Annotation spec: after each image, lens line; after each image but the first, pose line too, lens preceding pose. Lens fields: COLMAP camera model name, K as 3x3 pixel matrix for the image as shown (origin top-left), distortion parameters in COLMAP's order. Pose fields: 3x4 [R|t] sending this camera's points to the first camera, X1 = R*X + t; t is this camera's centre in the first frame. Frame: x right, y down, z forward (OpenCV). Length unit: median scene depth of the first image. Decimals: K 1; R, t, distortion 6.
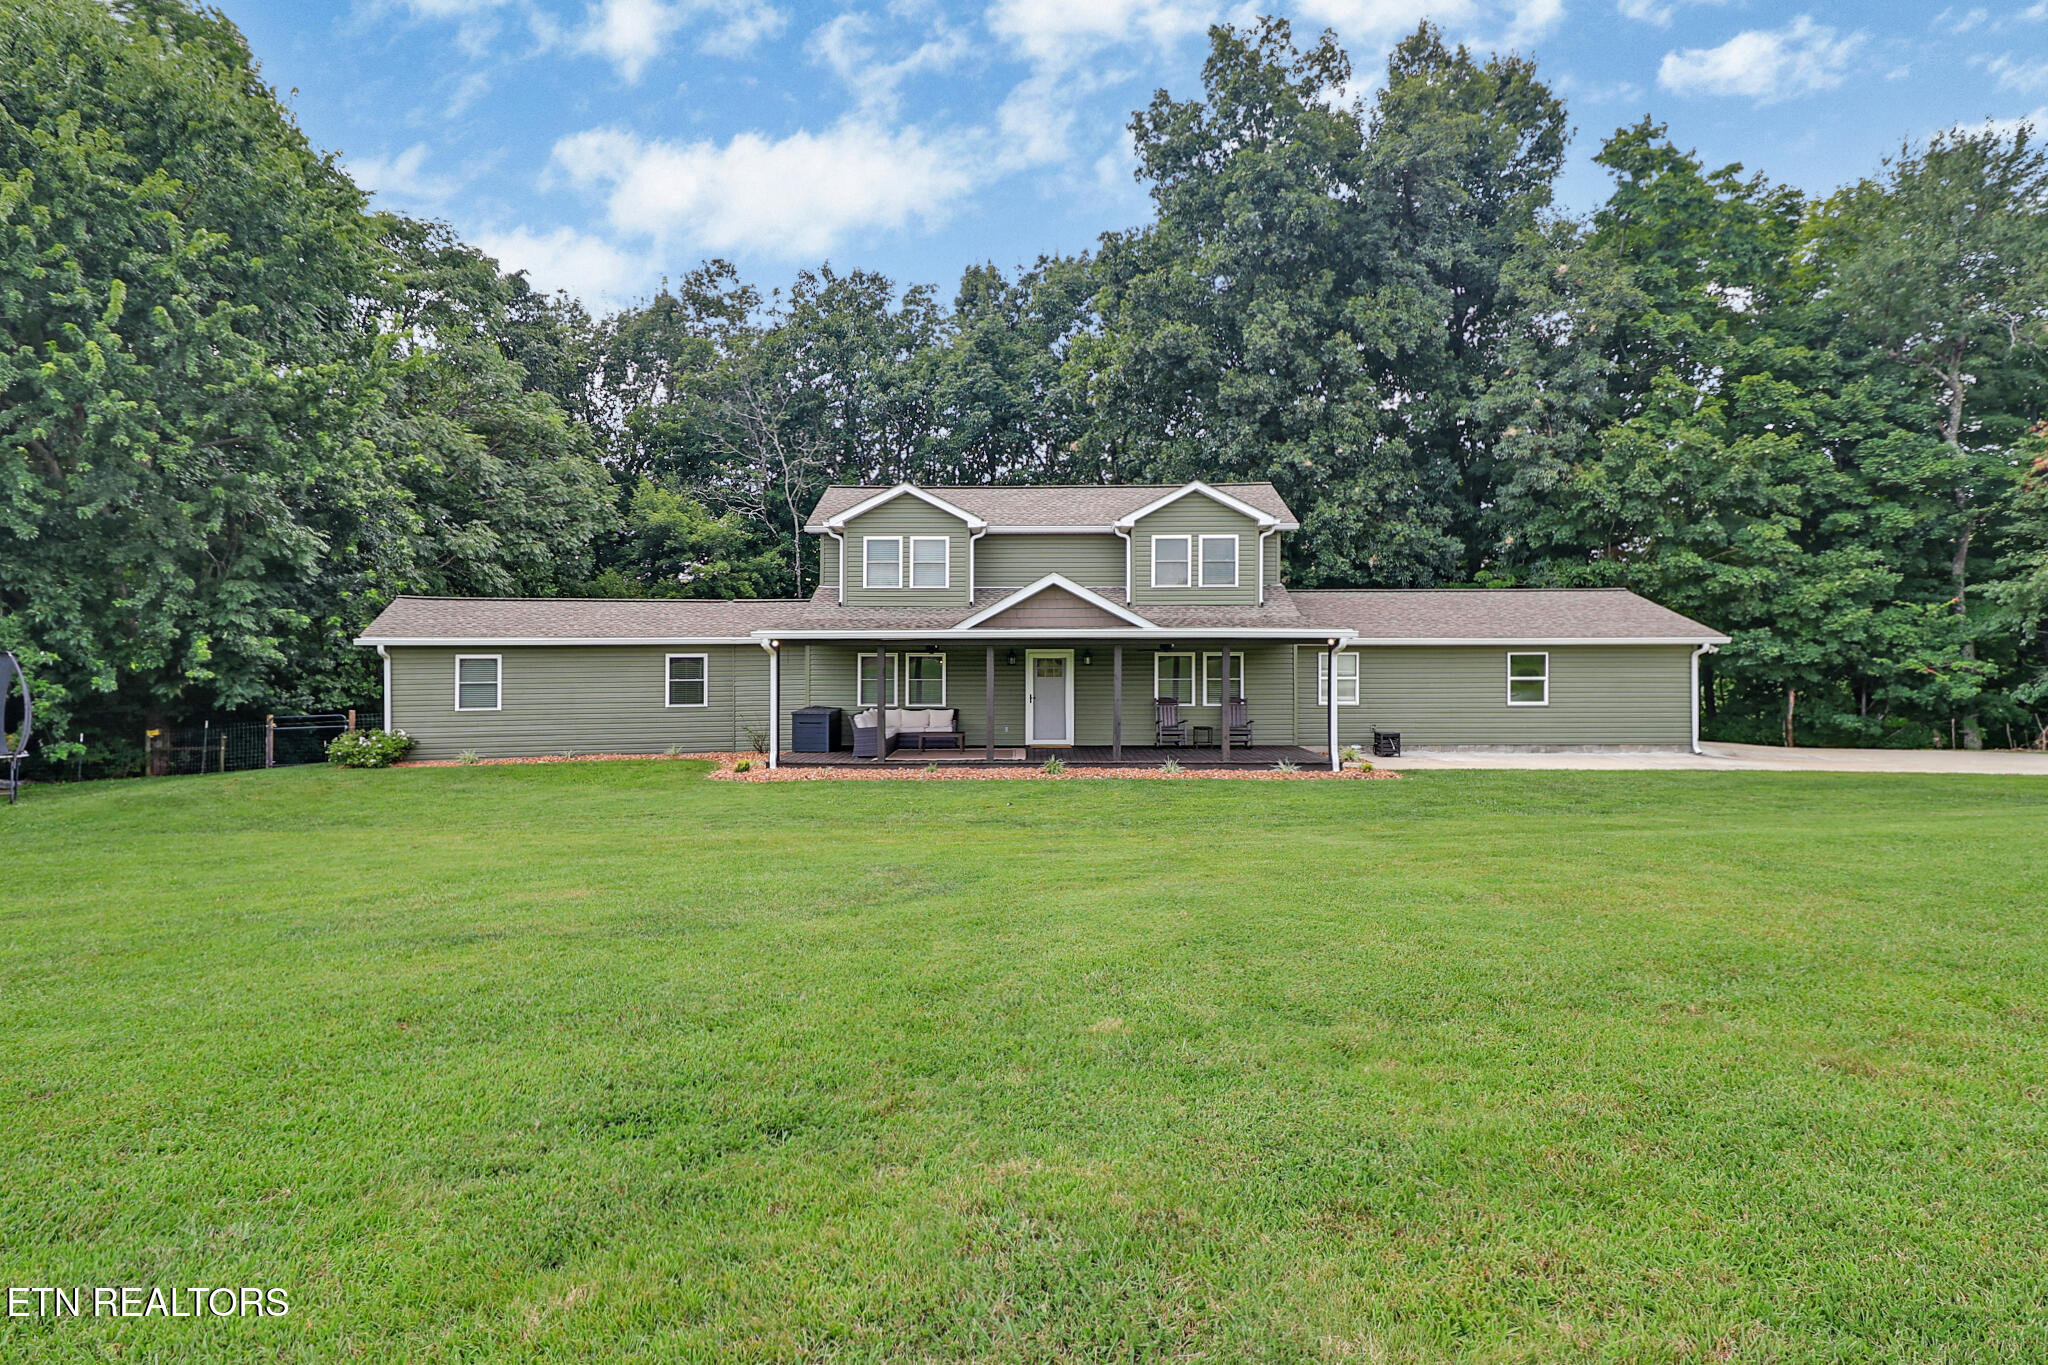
lens RADIAL K [[1101.0, 0, 1020.0], [0, 1101.0, 683.5], [0, 0, 1]] dist [-0.007104, -0.003950]
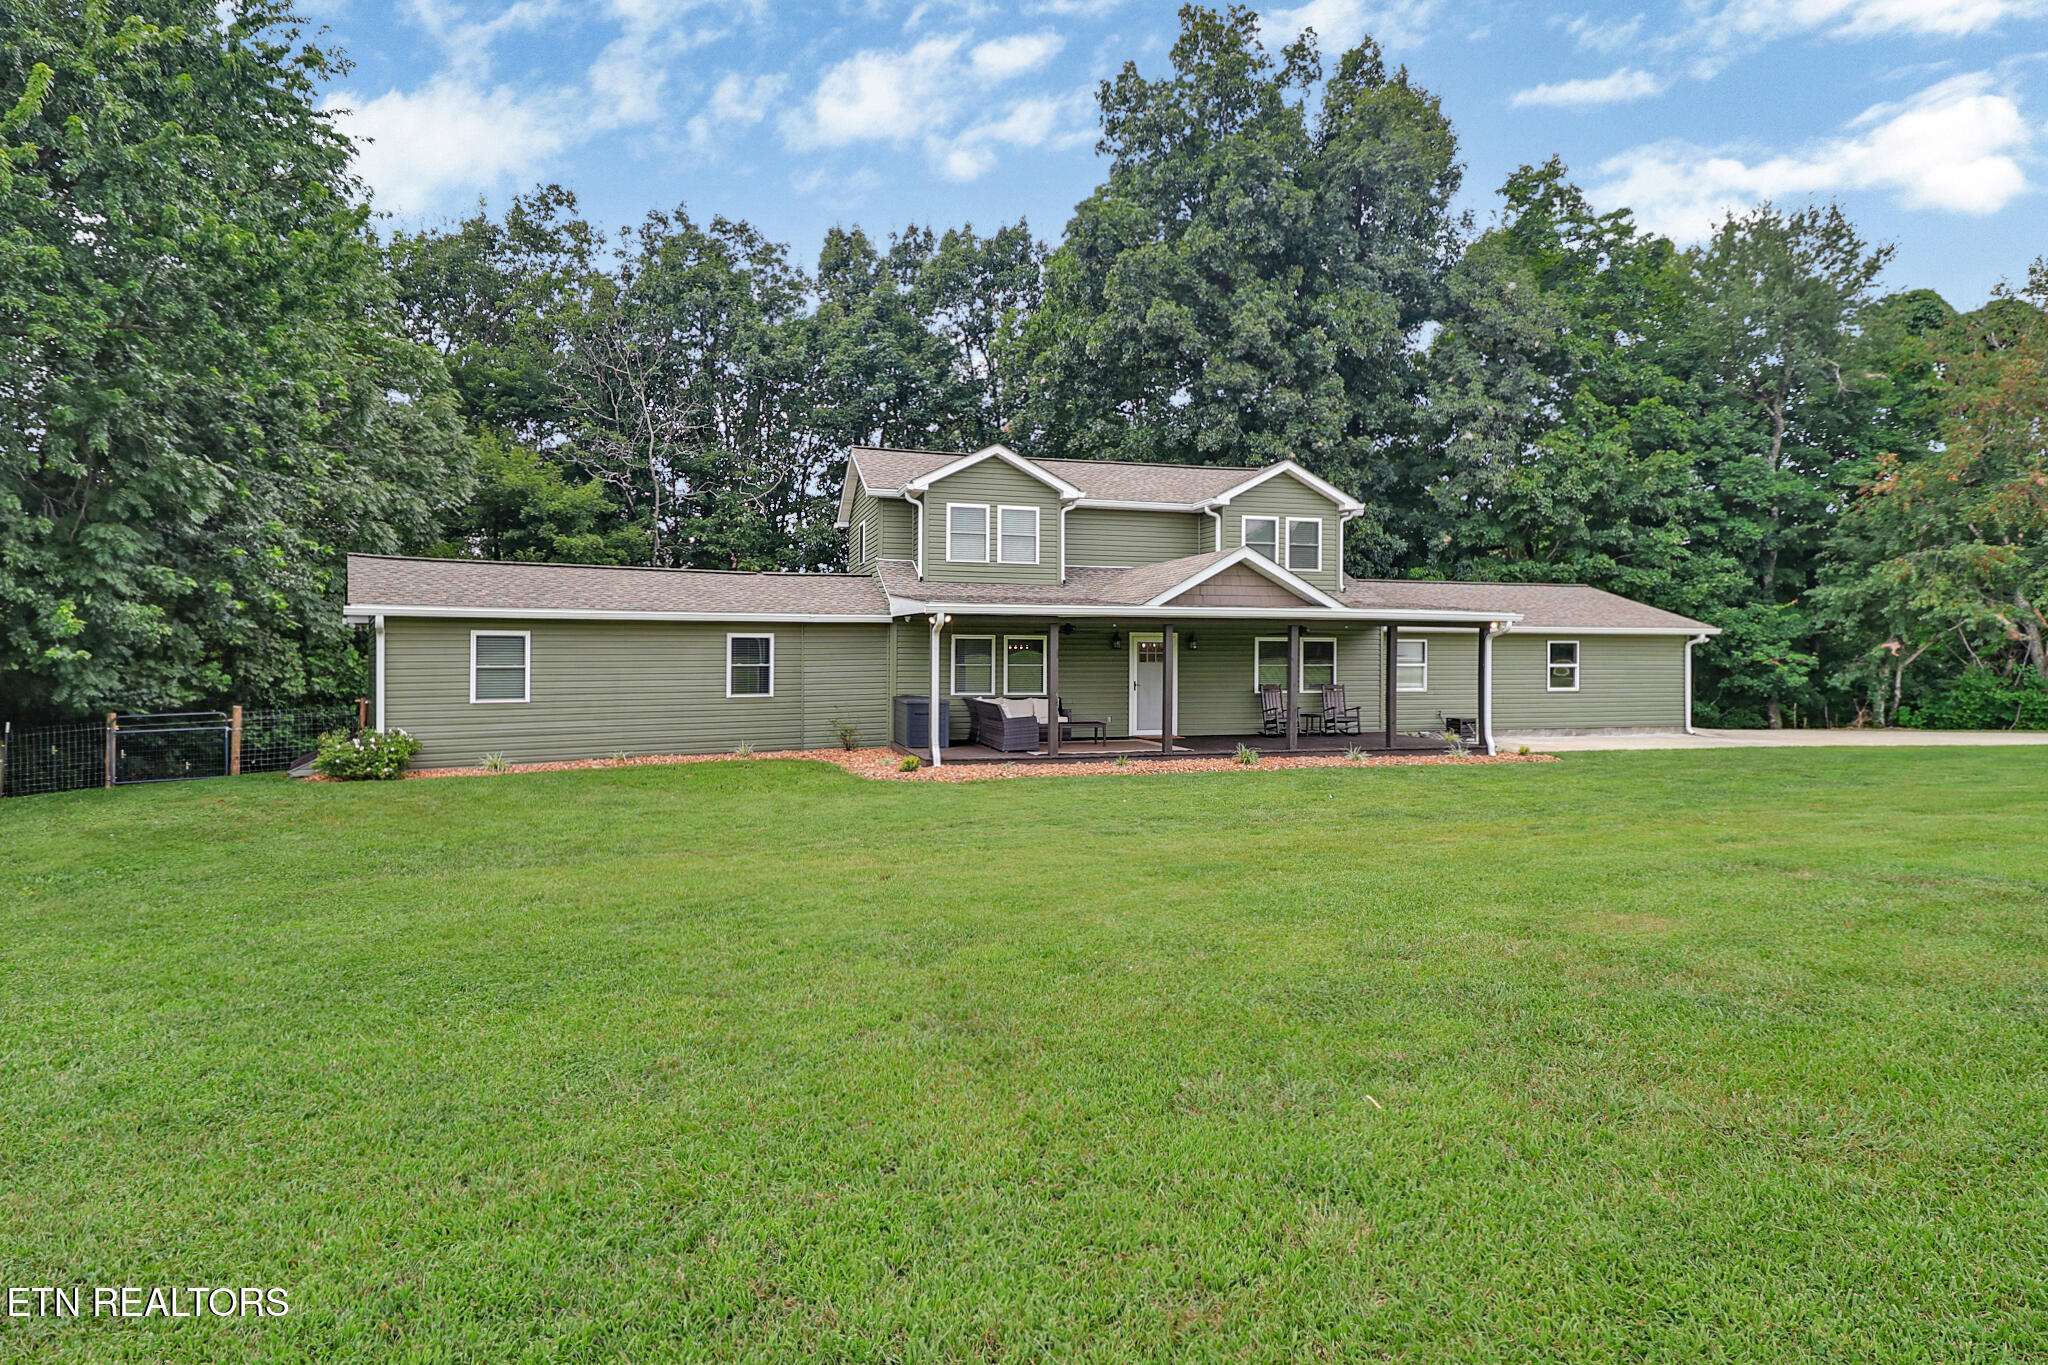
lens RADIAL K [[1101.0, 0, 1019.0], [0, 1101.0, 683.5], [0, 0, 1]] dist [-0.007104, -0.003950]
pose [[0.956607, -0.002476, 0.291371, -0.327792], [0.002927, 0.999995, -0.001110, 0.011494], [-0.291367, 0.001915, 0.956609, 0.133935]]
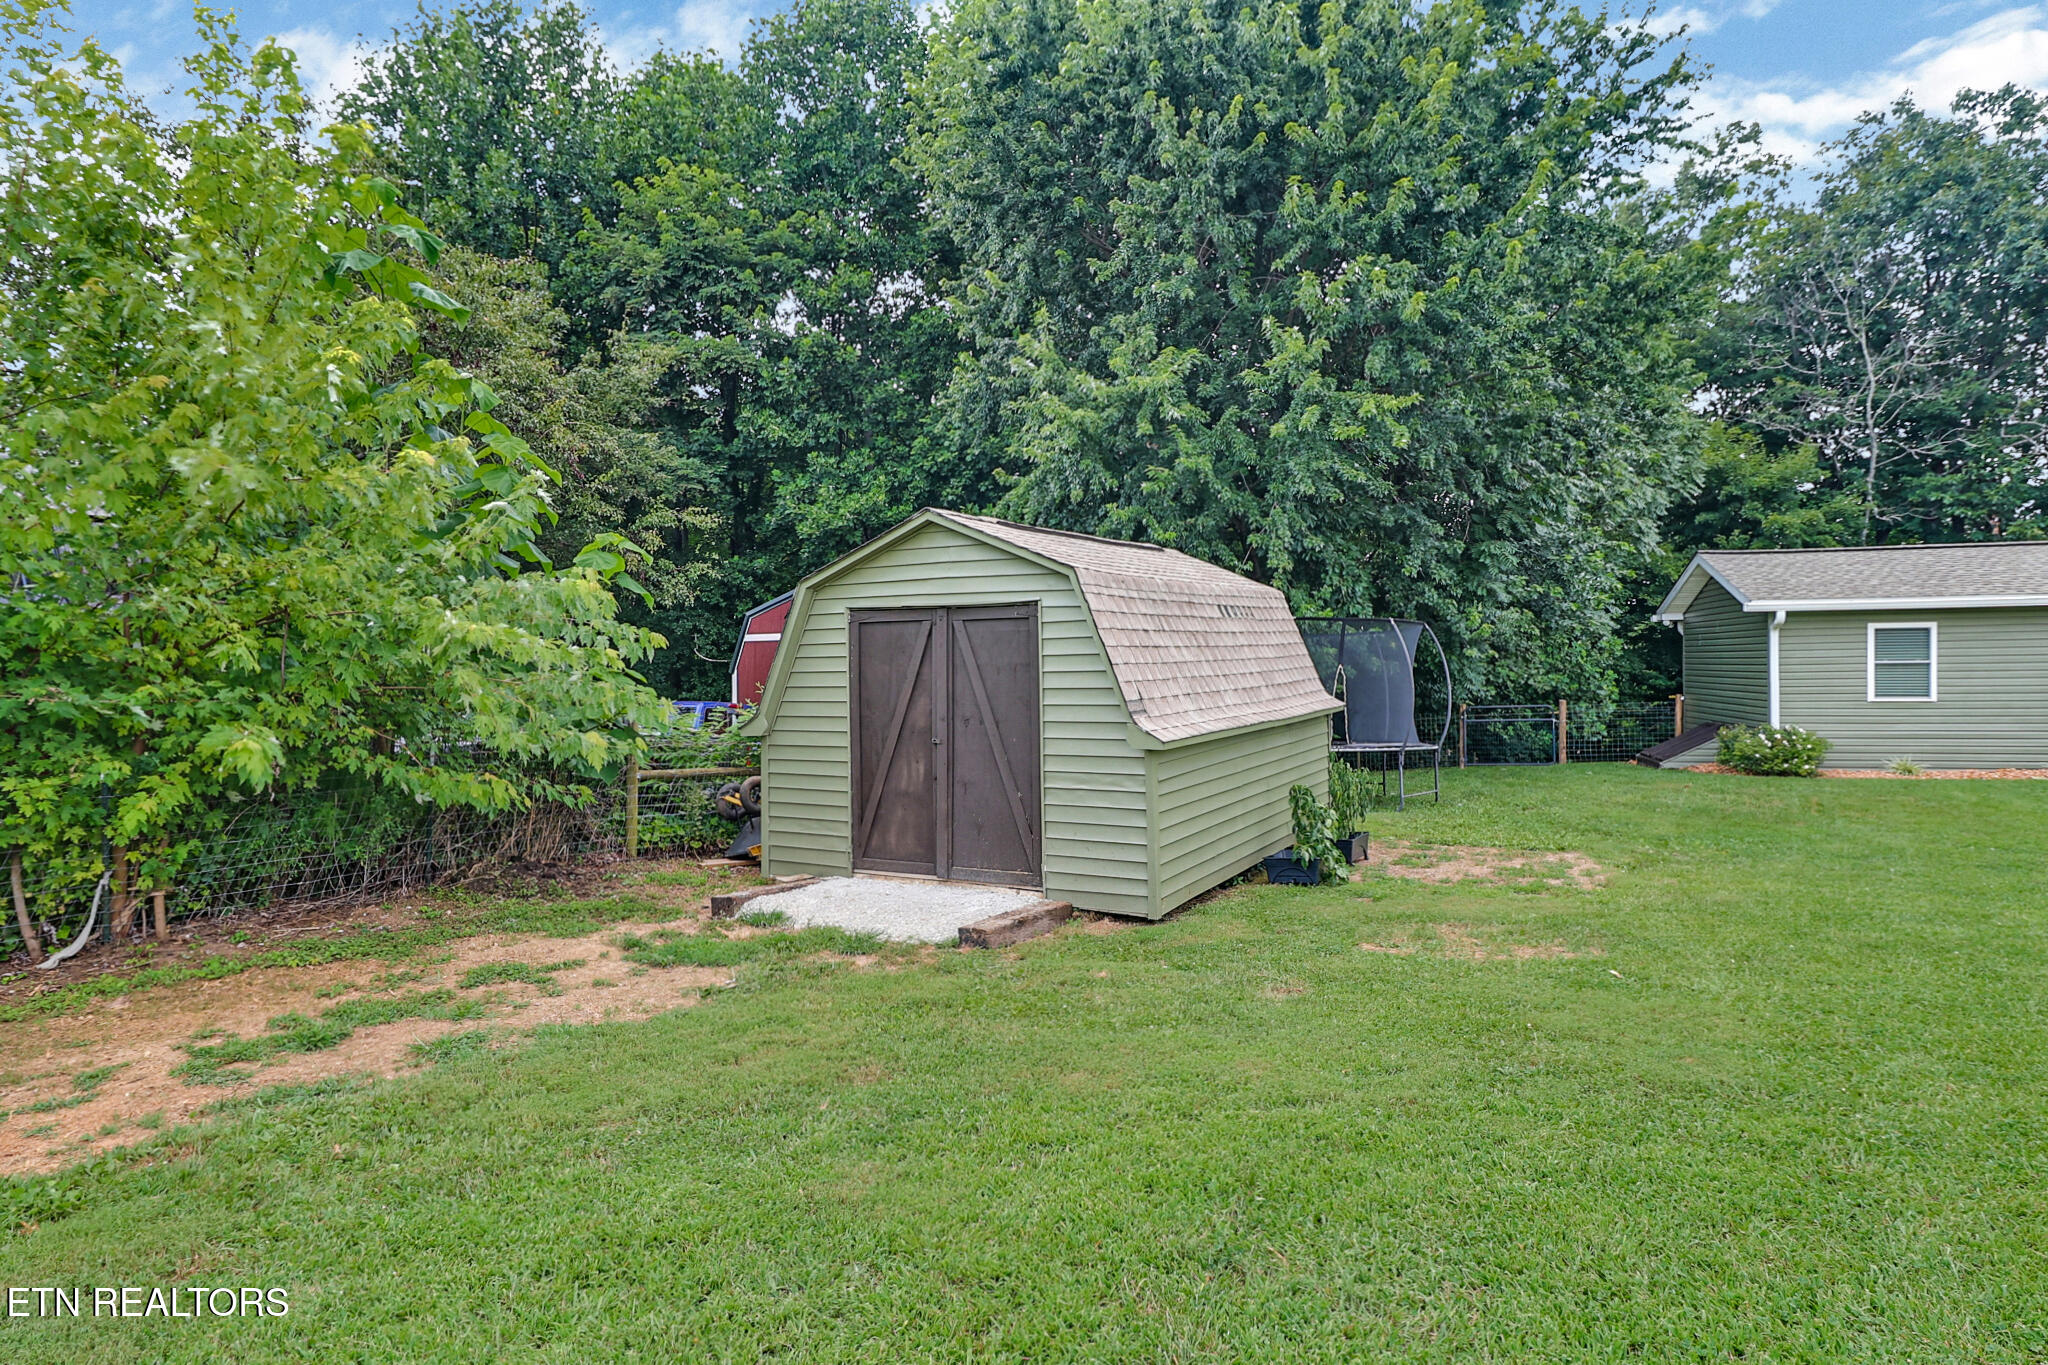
lens RADIAL K [[1200.2, 0, 1020.7], [0, 1200.2, 672.1], [0, 0, 1]] dist [0.029245, 0.003698]
pose [[0.871022, -0.000596, -0.491243, -0.535741], [-0.003272, 0.999970, -0.007016, 0.011934], [0.491233, 0.007718, 0.870994, 0.025598]]
